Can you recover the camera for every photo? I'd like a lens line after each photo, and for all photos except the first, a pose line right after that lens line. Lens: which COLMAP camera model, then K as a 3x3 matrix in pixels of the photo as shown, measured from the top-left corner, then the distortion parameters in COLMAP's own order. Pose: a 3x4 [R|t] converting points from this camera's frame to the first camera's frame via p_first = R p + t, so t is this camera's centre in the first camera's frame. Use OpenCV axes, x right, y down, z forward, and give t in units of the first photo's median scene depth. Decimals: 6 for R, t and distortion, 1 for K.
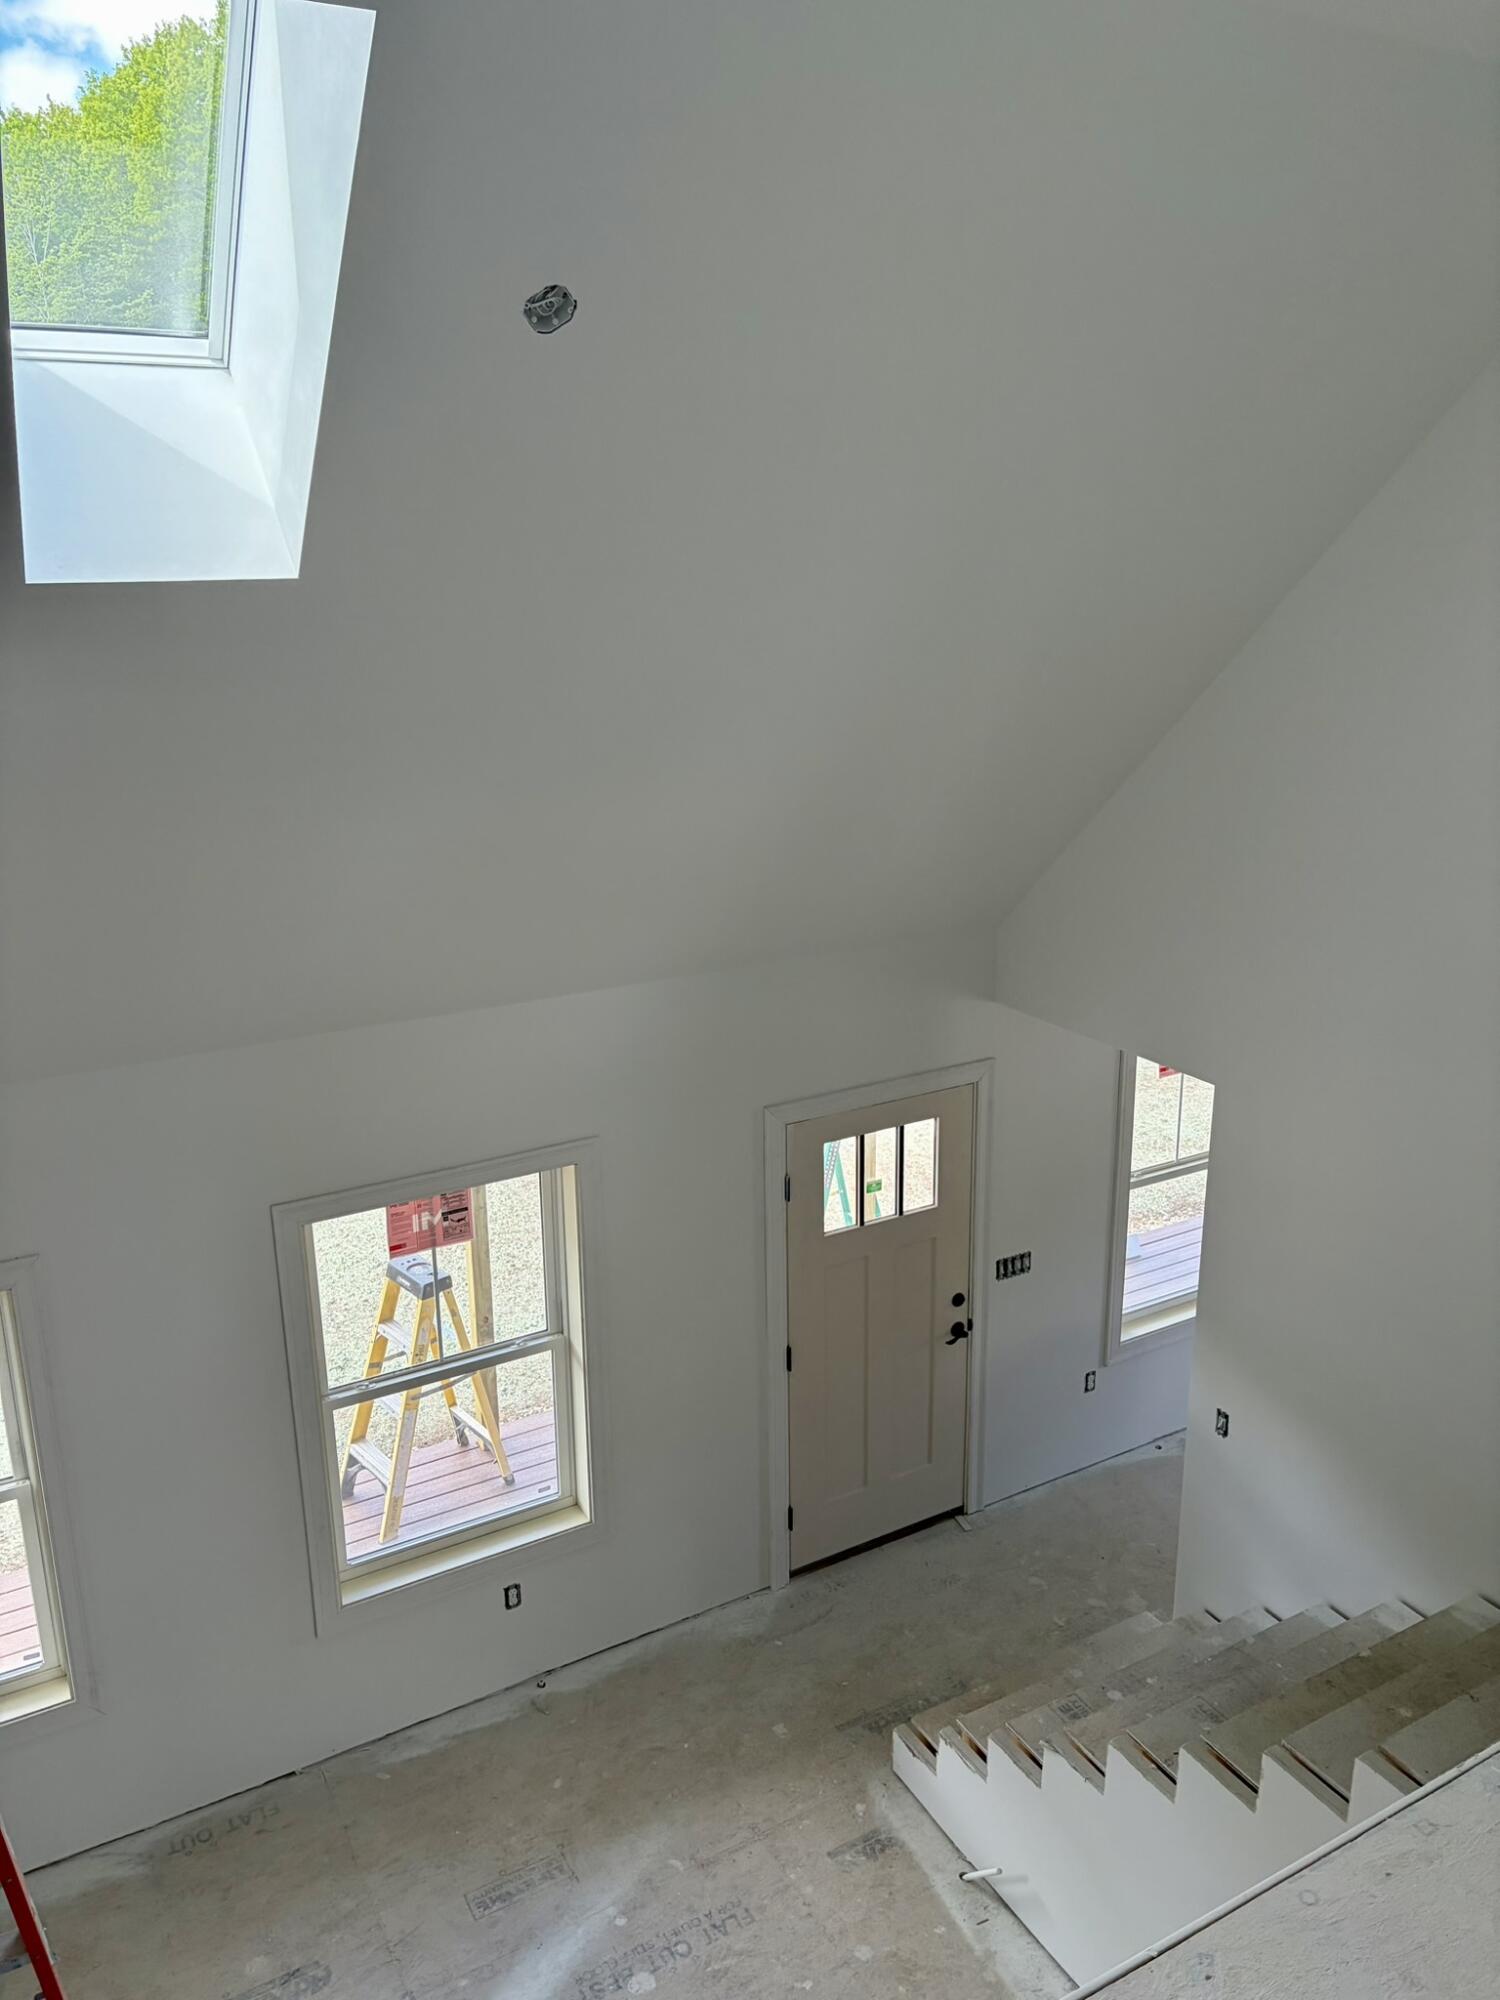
lens RADIAL K [[1511.6, 0, 750.8], [0, 1511.6, 997.8], [0, 0, 1]] dist [0.007090, -0.003101]
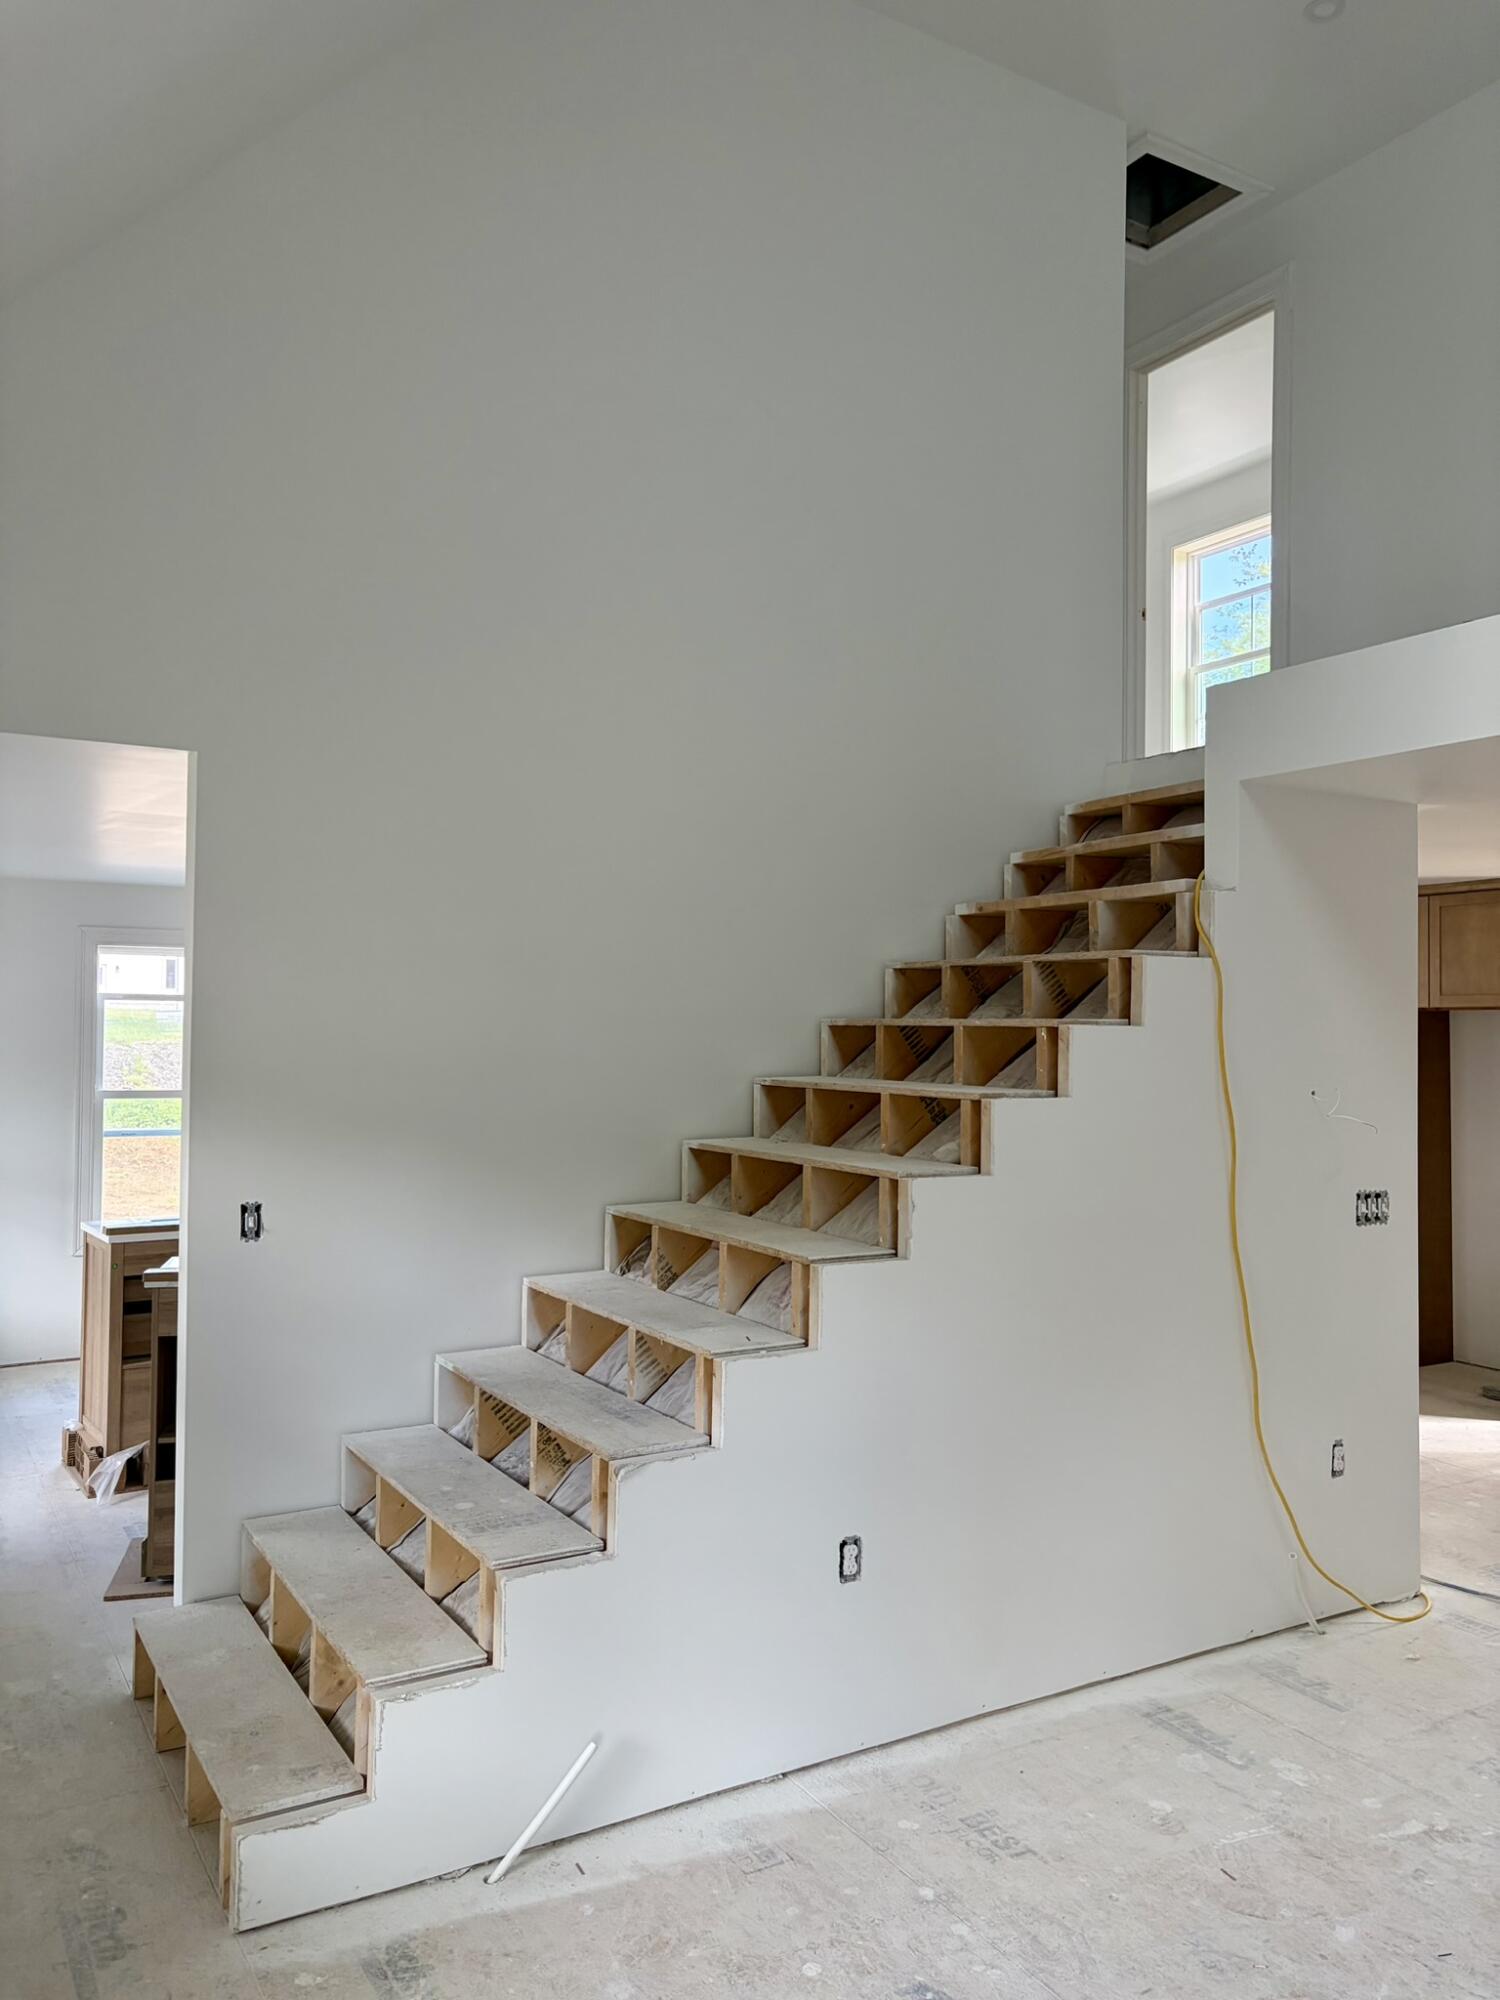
lens RADIAL K [[1511.6, 0, 749.6], [0, 1511.6, 996.8], [0, 0, 1]] dist [0.007090, -0.003101]
pose [[-0.021338, 0.030838, 0.999297, -0.492589], [0.280792, 0.959478, -0.023613, 0.296677], [-0.959531, 0.280091, -0.029133, 0.851315]]
